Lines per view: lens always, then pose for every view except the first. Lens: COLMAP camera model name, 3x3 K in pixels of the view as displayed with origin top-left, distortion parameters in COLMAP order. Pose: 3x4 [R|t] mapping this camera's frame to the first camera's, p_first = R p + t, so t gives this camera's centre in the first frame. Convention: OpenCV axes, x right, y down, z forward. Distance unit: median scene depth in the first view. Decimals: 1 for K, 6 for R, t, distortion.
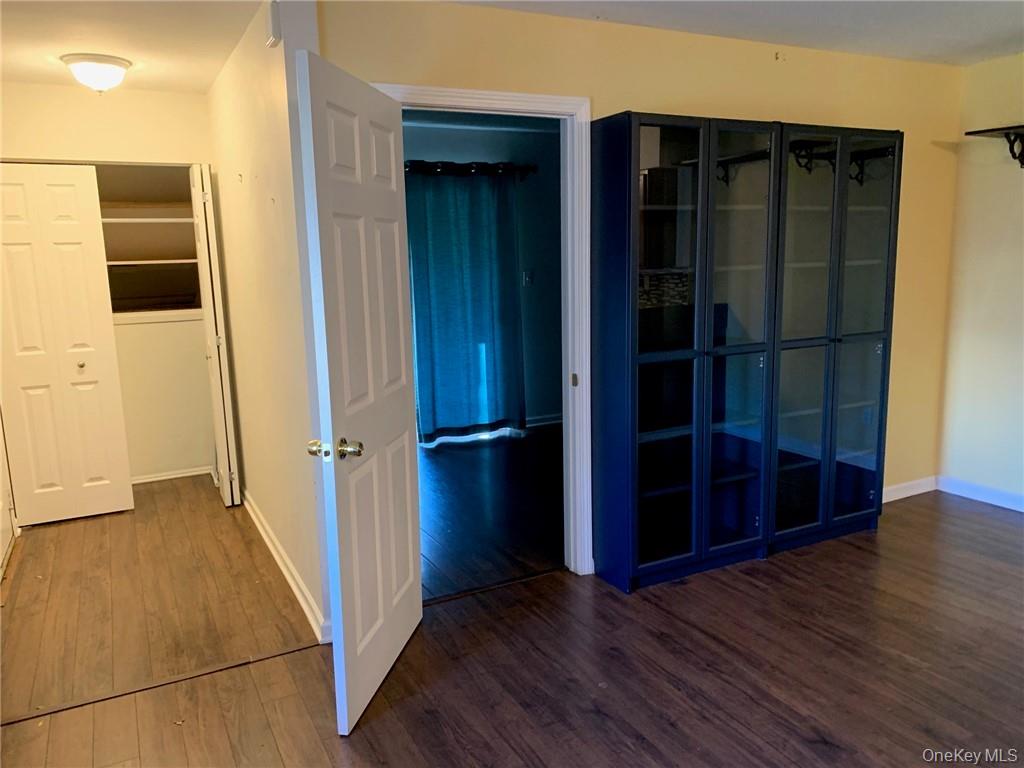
lens RADIAL K [[771.4, 0, 508.1], [0, 771.4, 398.6], [0, 0, 1]] dist [0.009743, 0.002181]
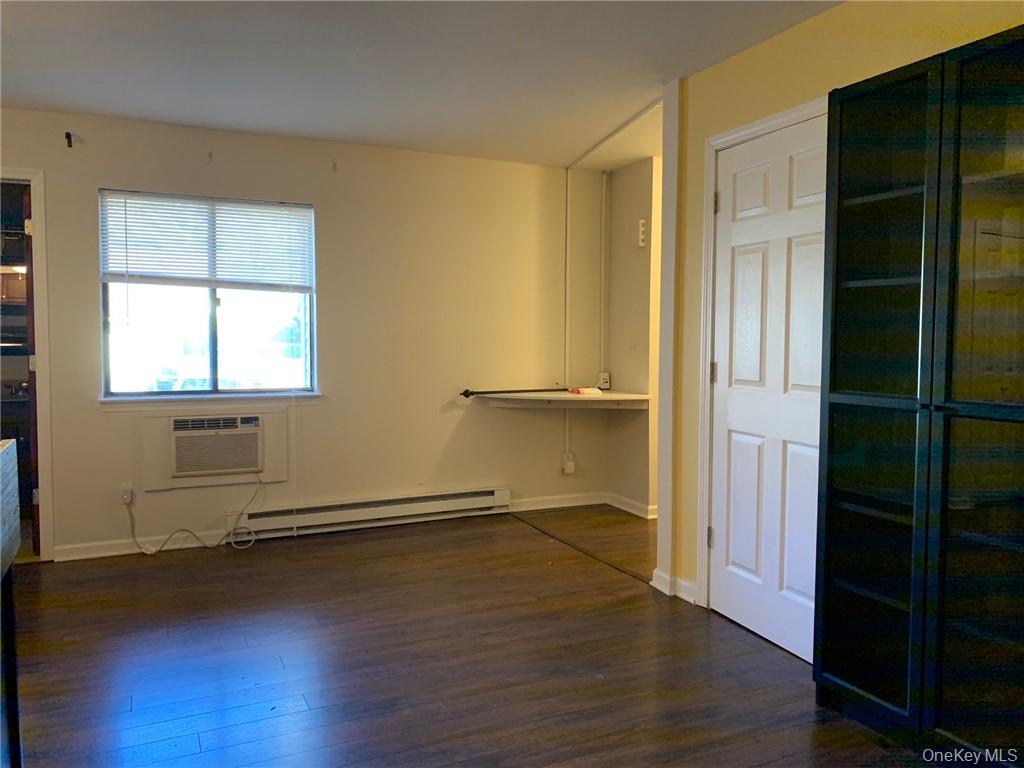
lens RADIAL K [[778.7, 0, 514.1], [0, 778.7, 388.1], [0, 0, 1]] dist [0.004675, 0.001678]
pose [[-0.029210, 0.086589, -0.995816, 0.879036], [-0.183839, 0.978781, 0.090501, -0.065616], [0.982522, 0.185713, -0.012671, 0.636453]]
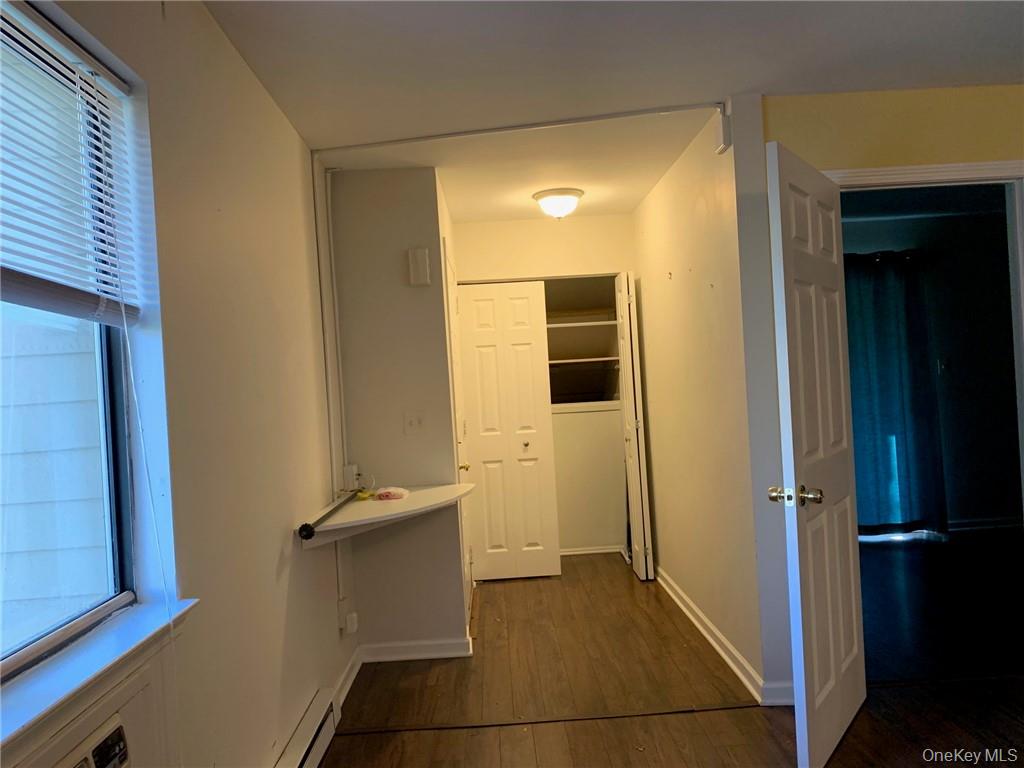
lens RADIAL K [[780.5, 0, 512.0], [0, 780.5, 384.0], [0, 0, 1]] dist [0.001404, -0.000820]
pose [[0.903681, -0.028451, -0.427260, -0.072707], [-0.045065, 0.985930, -0.160967, 0.067350], [0.425828, 0.164718, 0.889685, -0.092512]]
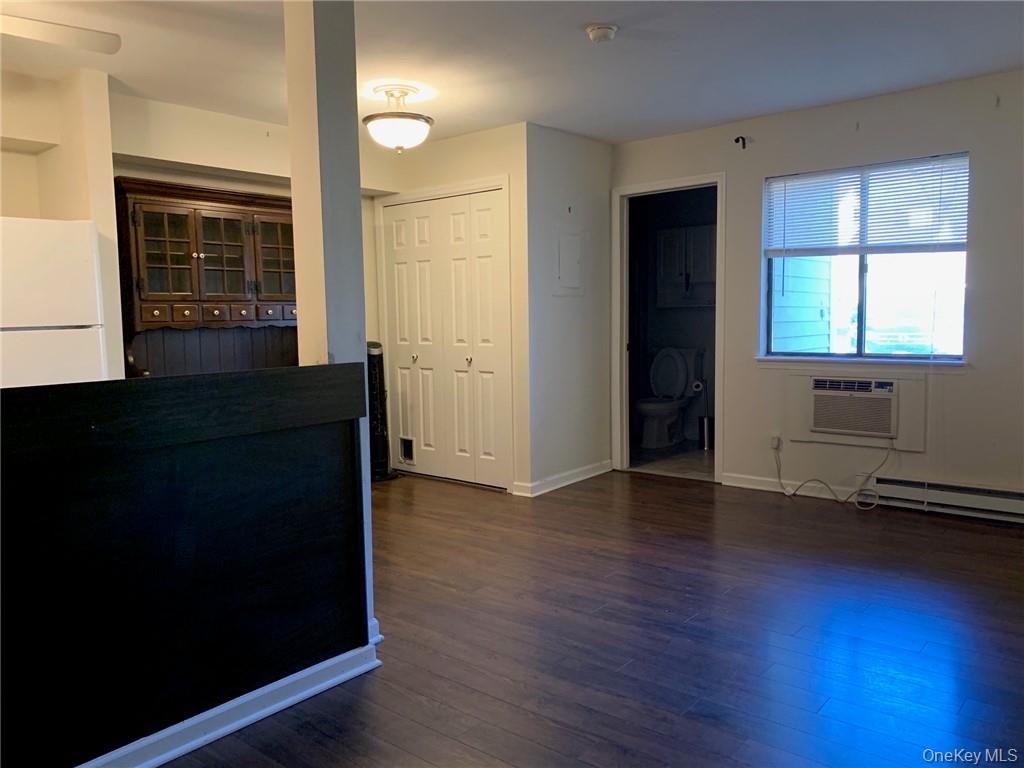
lens RADIAL K [[780.5, 0, 512.0], [0, 780.5, 384.0], [0, 0, 1]] dist [0.001404, -0.000820]
pose [[-0.920309, 0.080532, -0.382814, 0.661818], [-0.027163, 0.963064, 0.267898, -0.149987], [0.390249, 0.256947, -0.884129, 1.117570]]
